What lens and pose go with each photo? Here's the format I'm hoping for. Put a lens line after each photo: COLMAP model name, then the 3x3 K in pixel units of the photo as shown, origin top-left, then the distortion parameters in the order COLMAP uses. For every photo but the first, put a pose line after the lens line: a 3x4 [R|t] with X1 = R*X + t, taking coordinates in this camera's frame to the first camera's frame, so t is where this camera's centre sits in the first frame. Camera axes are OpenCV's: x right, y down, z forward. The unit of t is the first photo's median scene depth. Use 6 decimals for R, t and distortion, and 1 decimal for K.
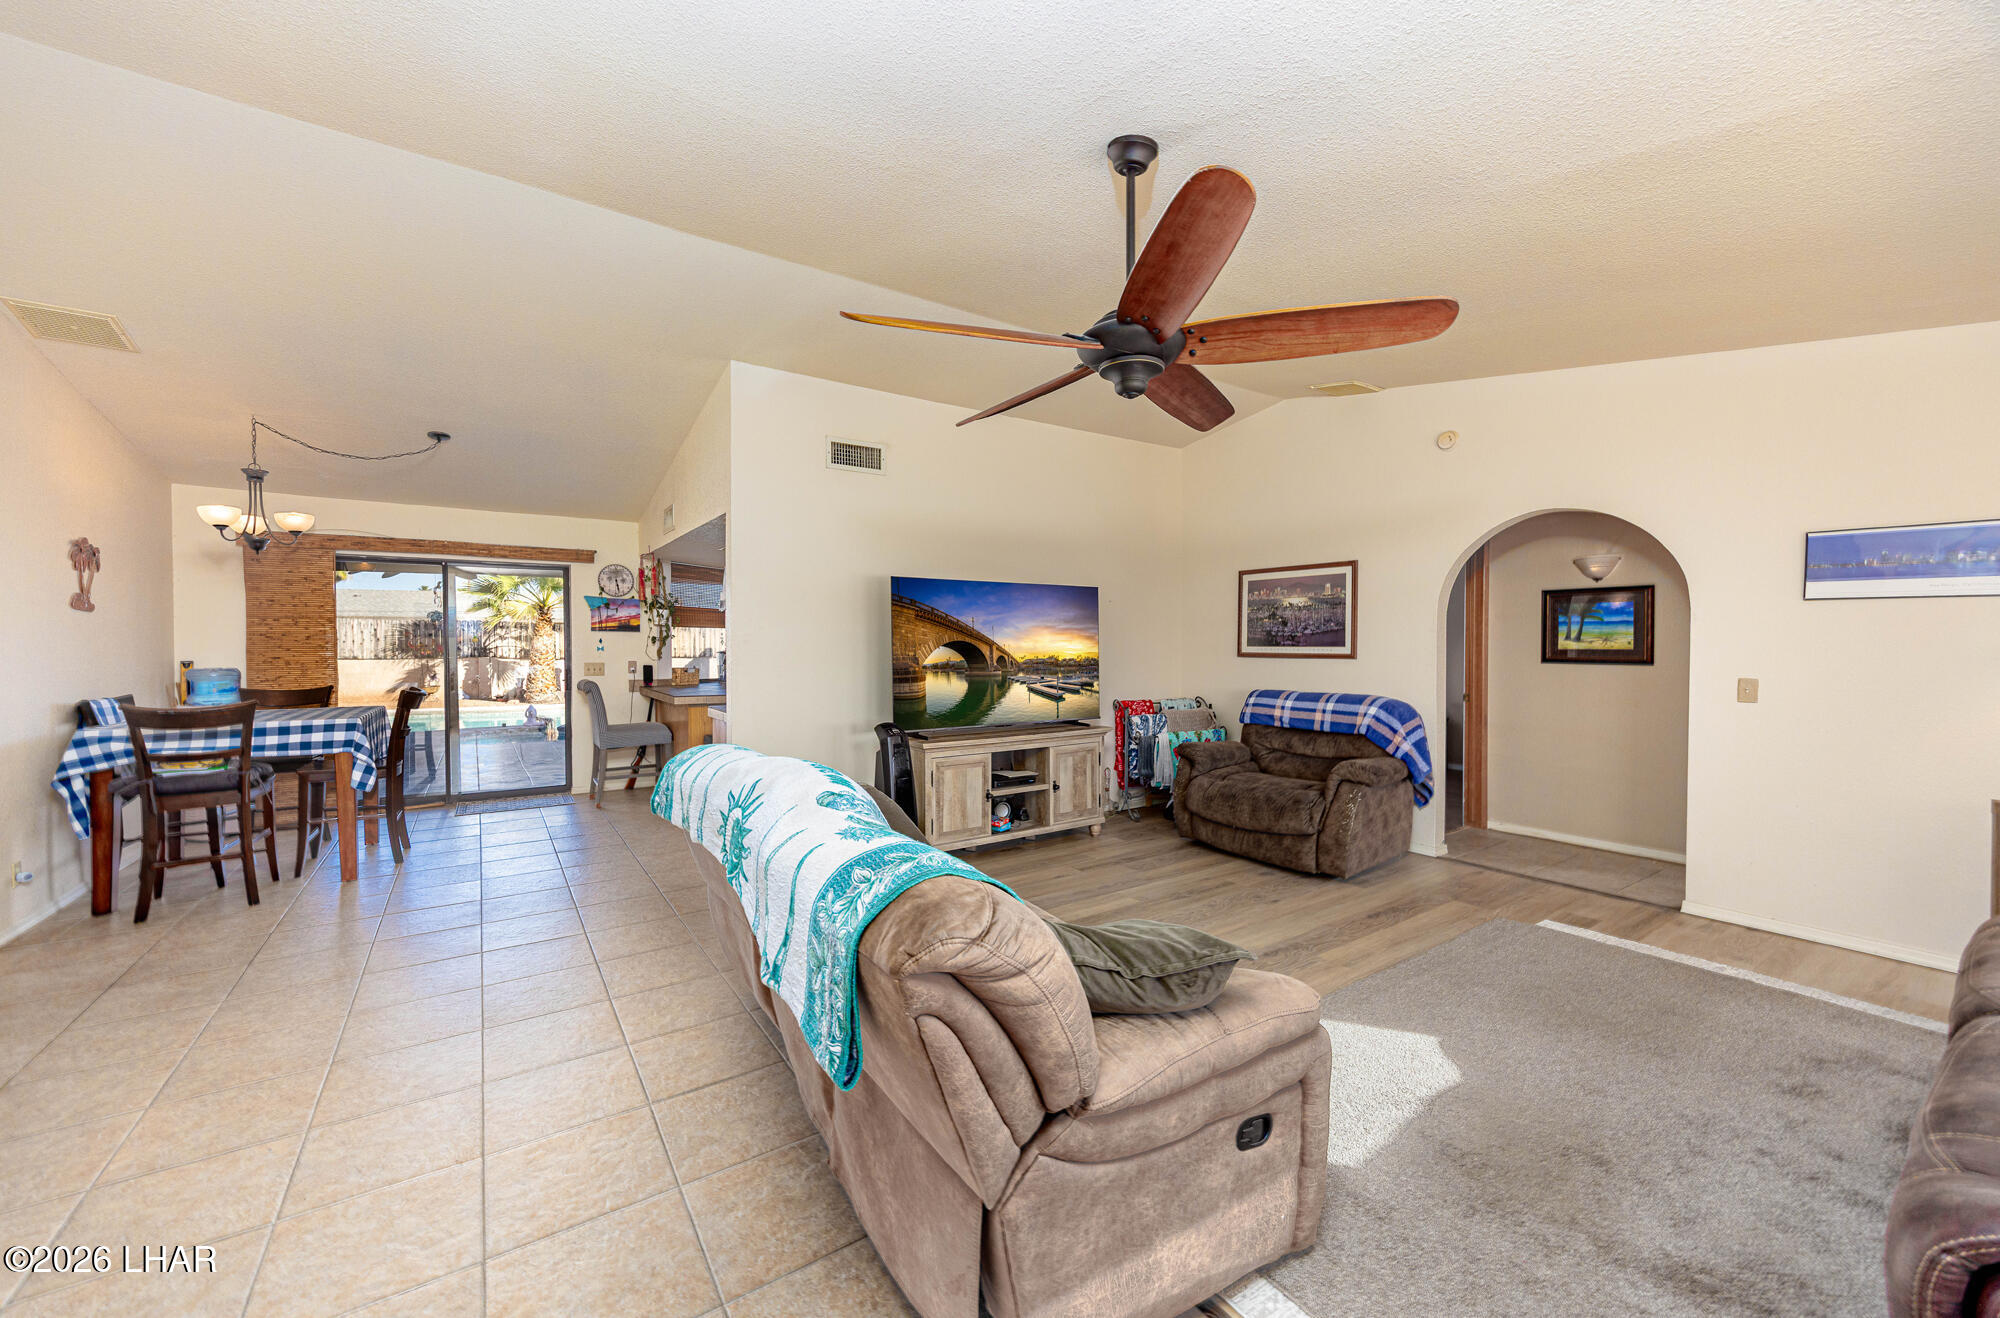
lens RADIAL K [[762.4, 0, 1000.1], [0, 762.4, 652.9], [0, 0, 1]] dist [-0.000276, 0.000040]
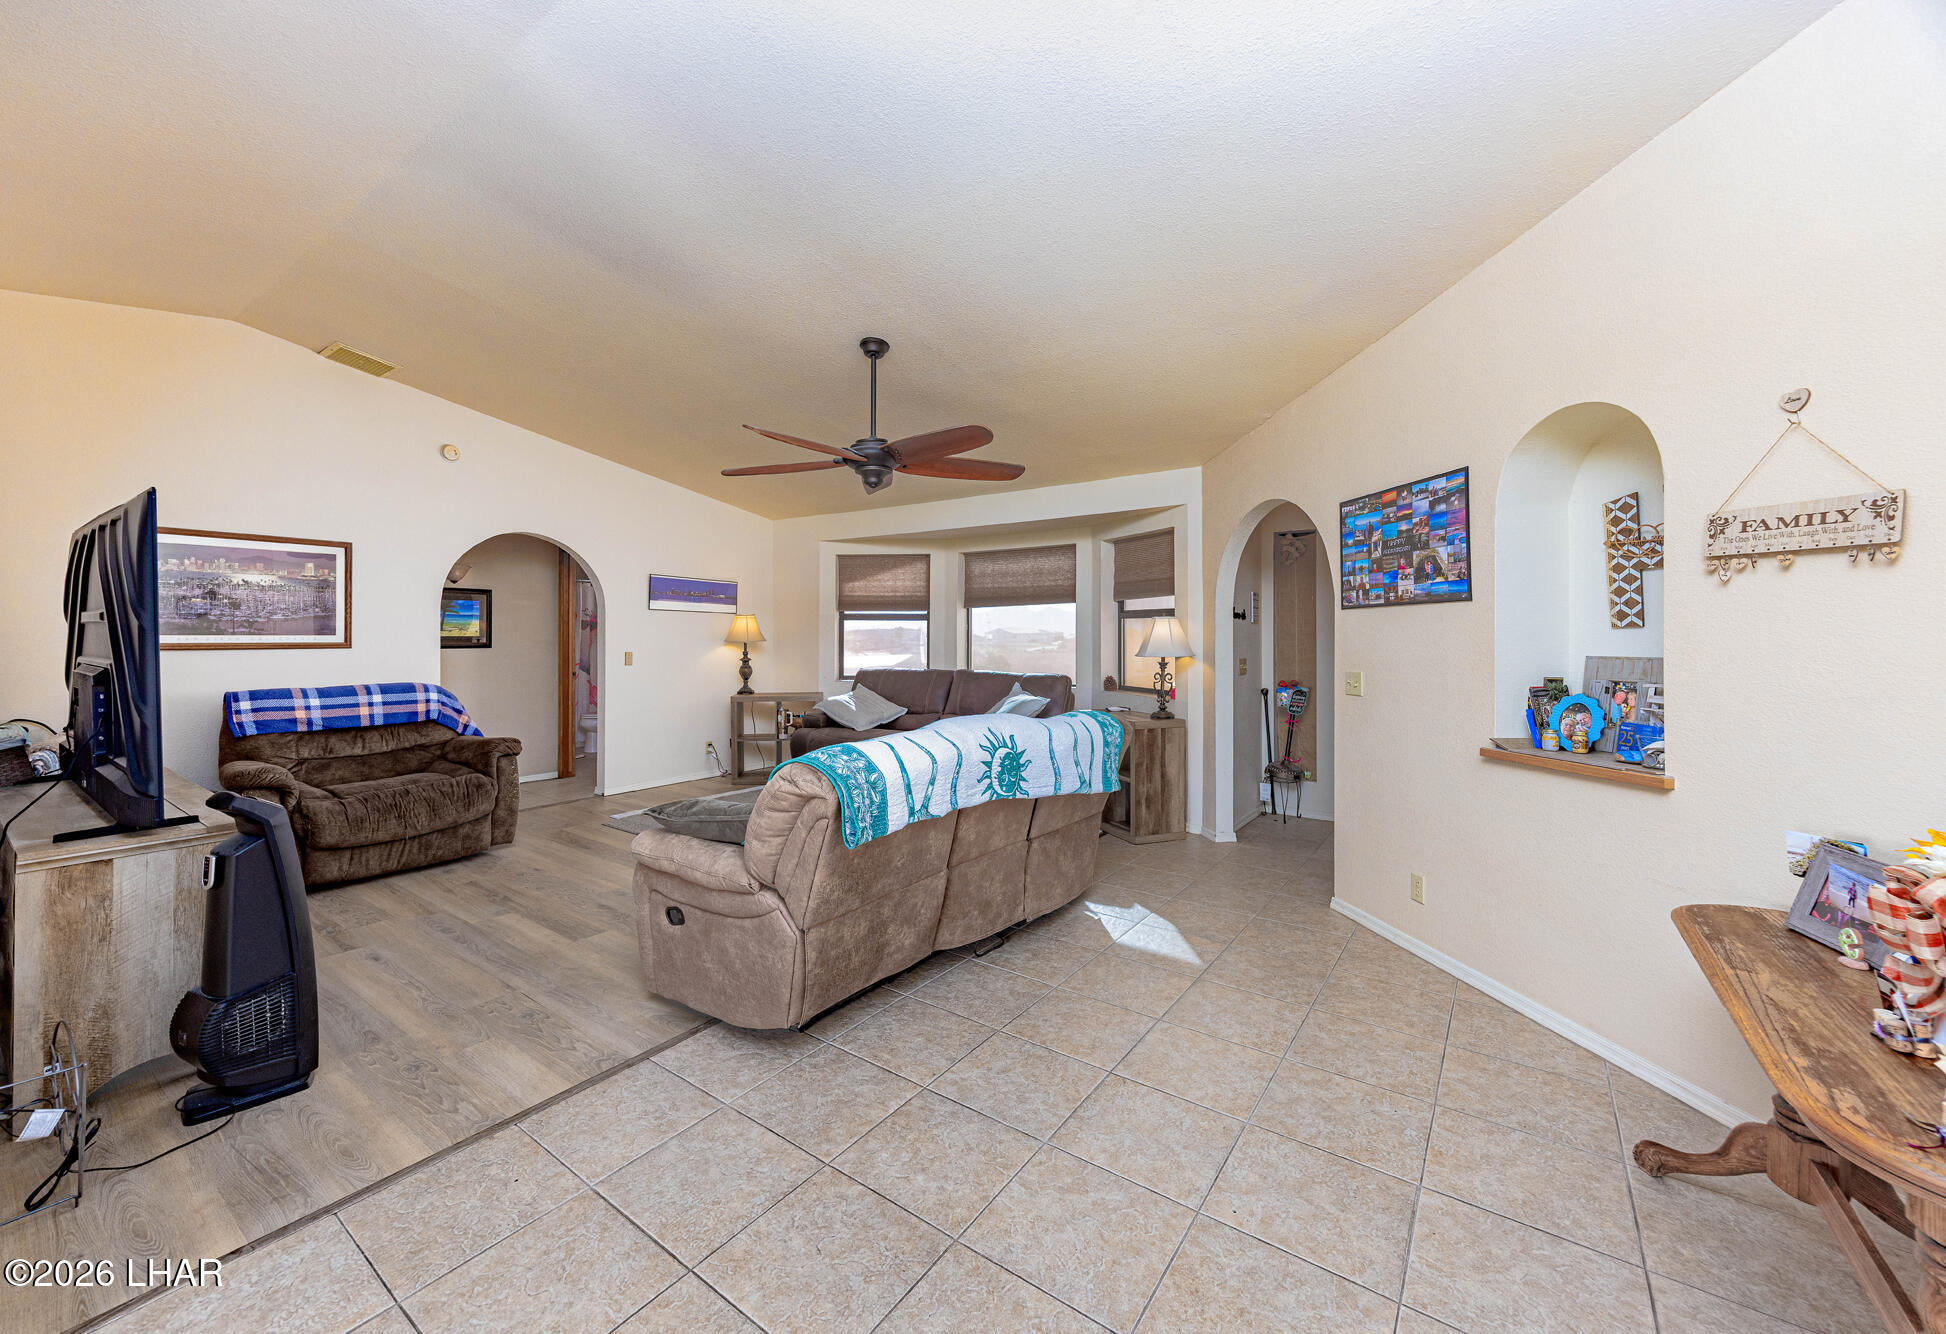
lens RADIAL K [[767.6, 0, 935.7], [0, 767.6, 630.2], [0, 0, 1]] dist [0.000142, 0.000016]
pose [[-0.322593, 0.007010, 0.946512, -0.689603], [0.013027, 0.999911, -0.002965, -0.002004], [-0.946448, 0.011373, -0.322655, 0.658342]]
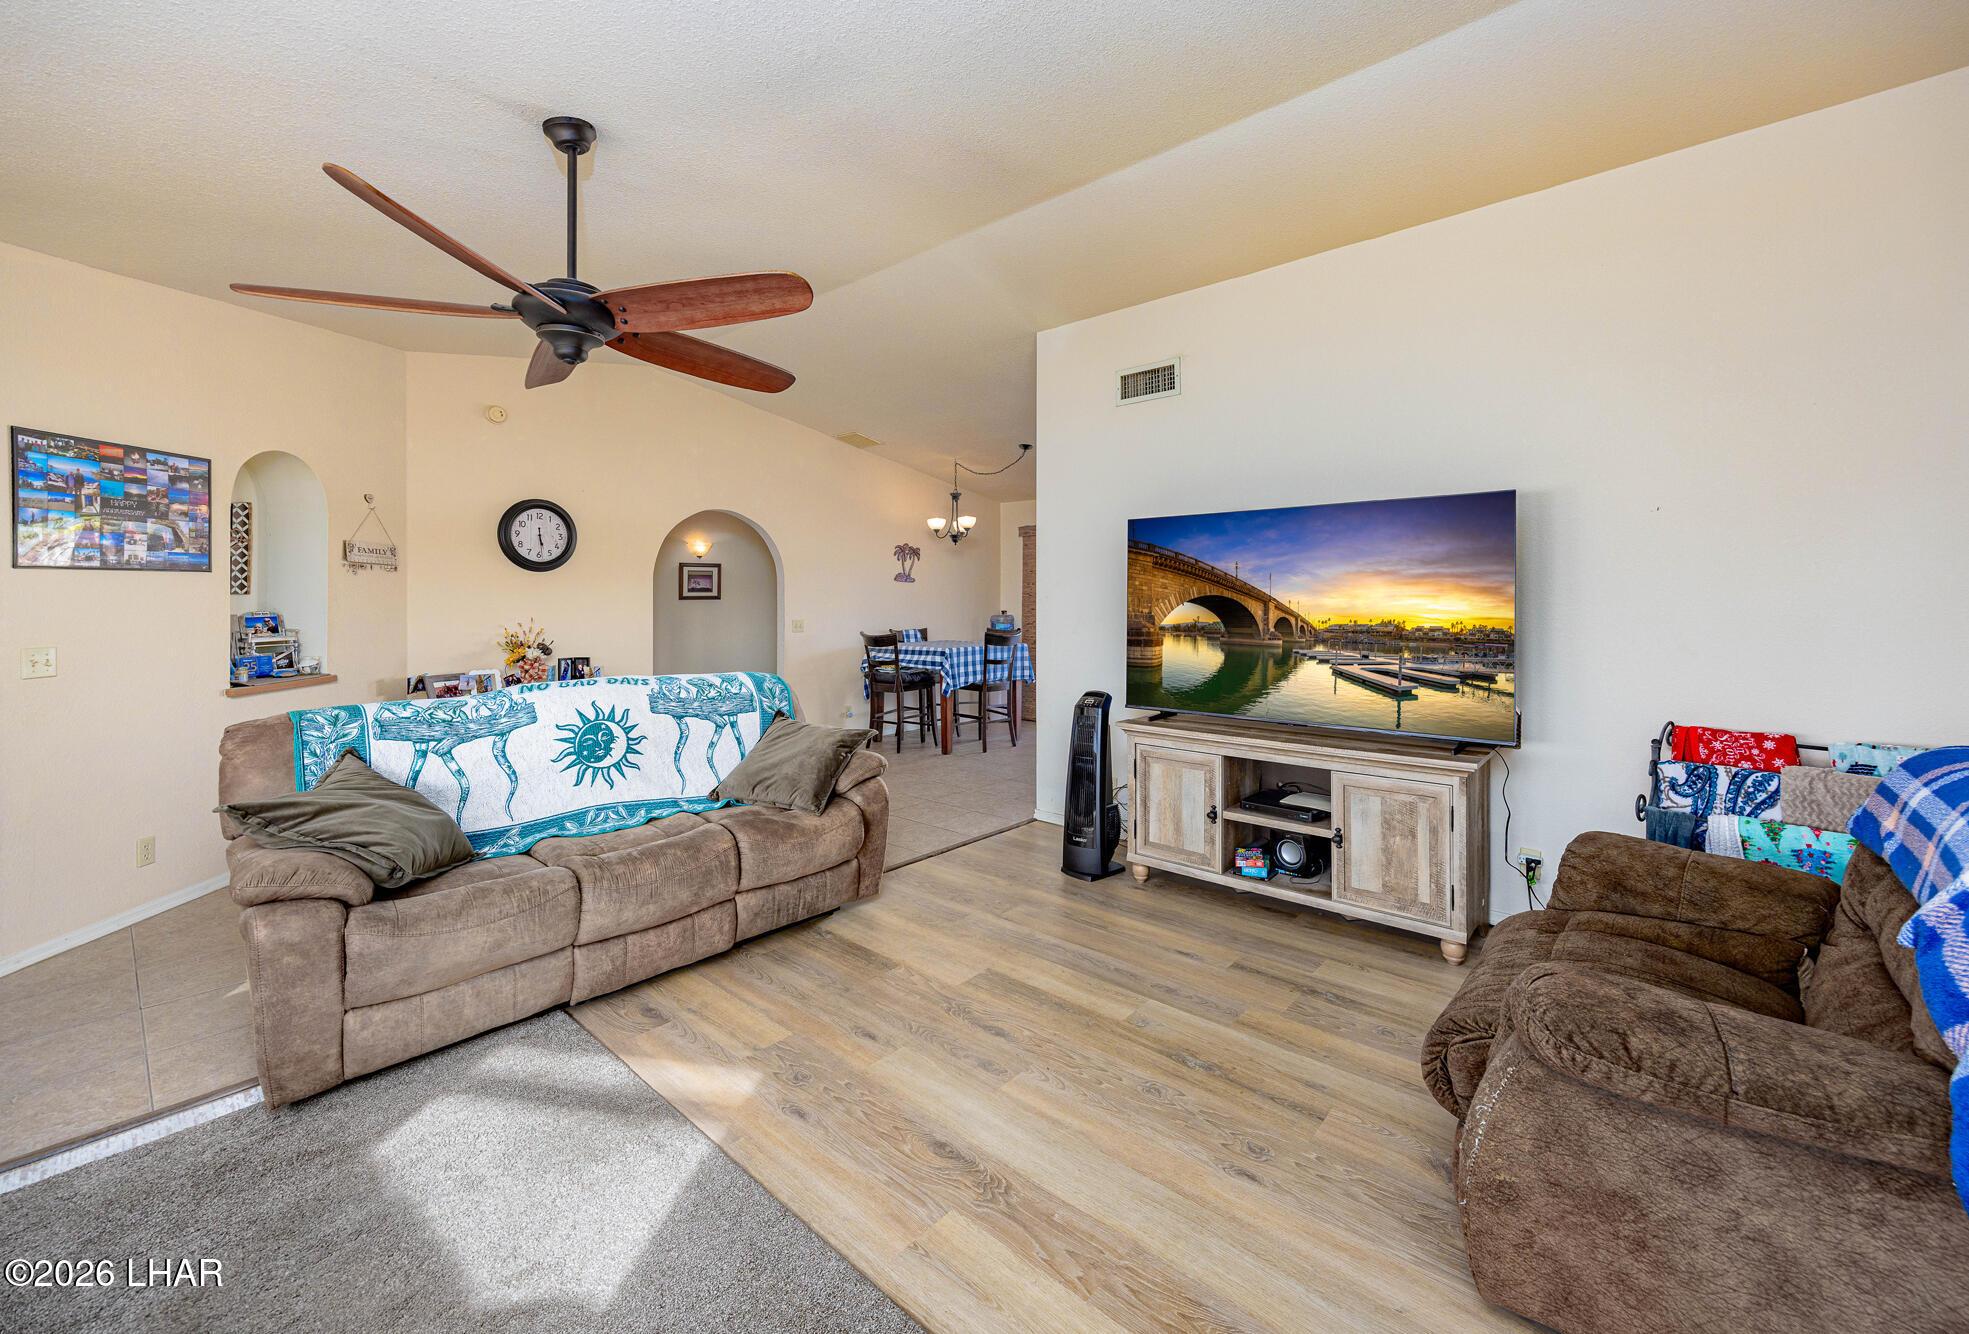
lens RADIAL K [[799.3, 0, 991.4], [0, 799.3, 591.0], [0, 0, 1]] dist [0.000518, 0.000183]
pose [[0.253173, -0.010233, -0.967367, 0.630476], [-0.016526, 0.999752, -0.014900, -0.004887], [0.967280, 0.019759, 0.252941, 0.591124]]
